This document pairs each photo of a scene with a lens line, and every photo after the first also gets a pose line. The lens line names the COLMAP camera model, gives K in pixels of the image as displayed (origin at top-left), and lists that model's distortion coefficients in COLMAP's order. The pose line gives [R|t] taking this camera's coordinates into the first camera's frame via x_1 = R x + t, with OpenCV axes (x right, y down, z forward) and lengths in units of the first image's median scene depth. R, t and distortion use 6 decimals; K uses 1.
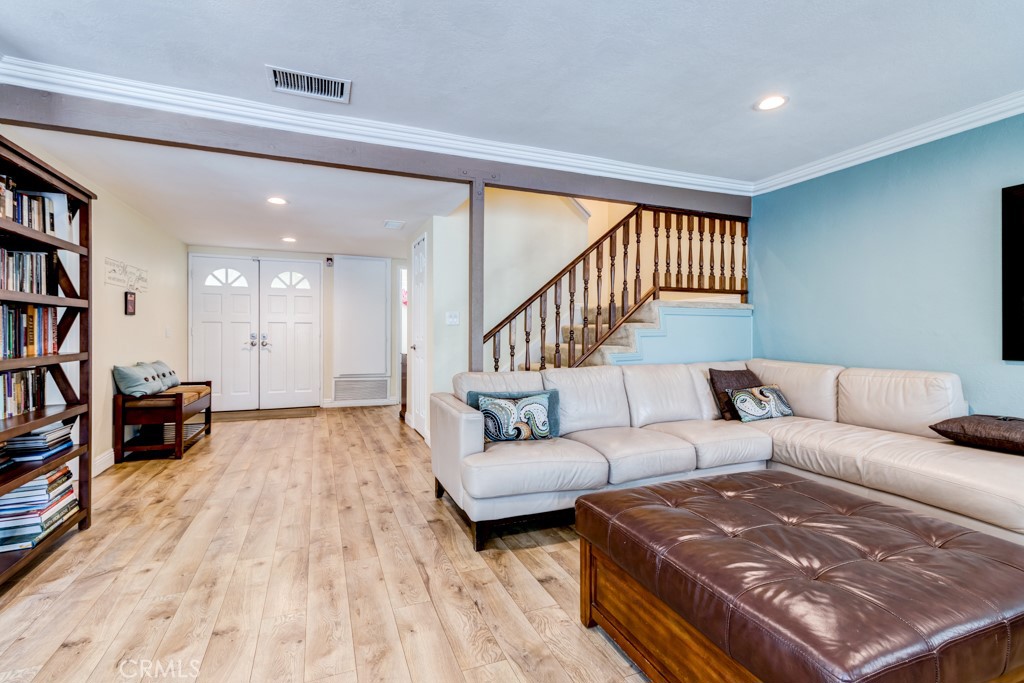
lens RADIAL K [[471.2, 0, 505.2], [0, 471.2, 338.1], [0, 0, 1]] dist [0.007769, 0.000358]
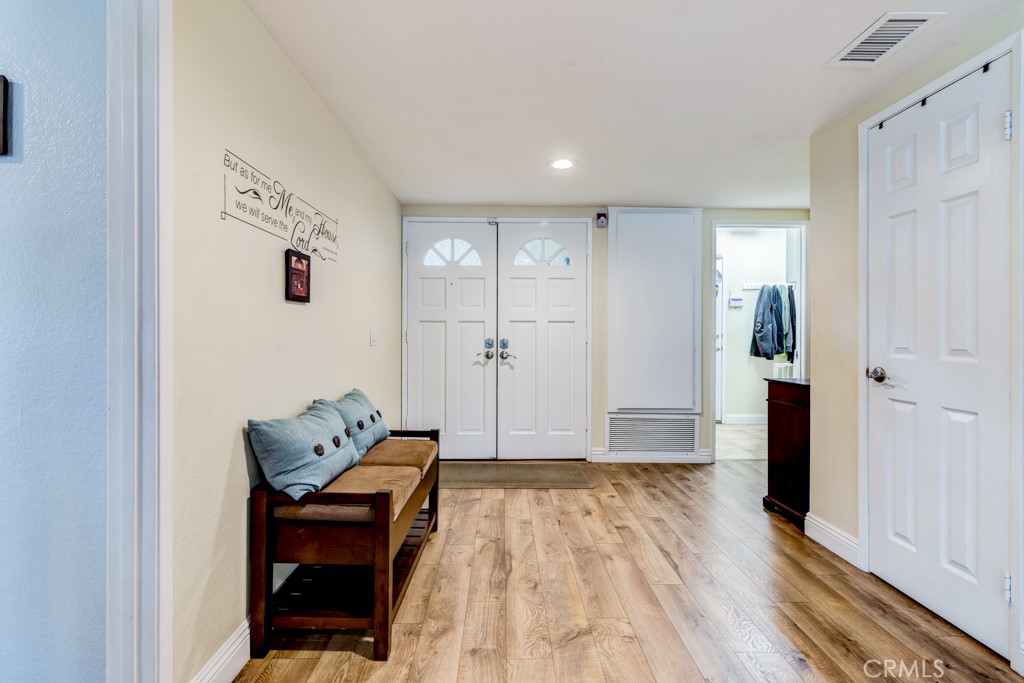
lens RADIAL K [[471.2, 0, 512.2], [0, 471.2, 338.8], [0, 0, 1]] dist [0.007769, 0.000358]
pose [[0.936521, 0.001190, -0.350610, -0.362063], [-0.003126, 0.999983, -0.004956, -0.008754], [0.350598, 0.005737, 0.936509, 0.537066]]
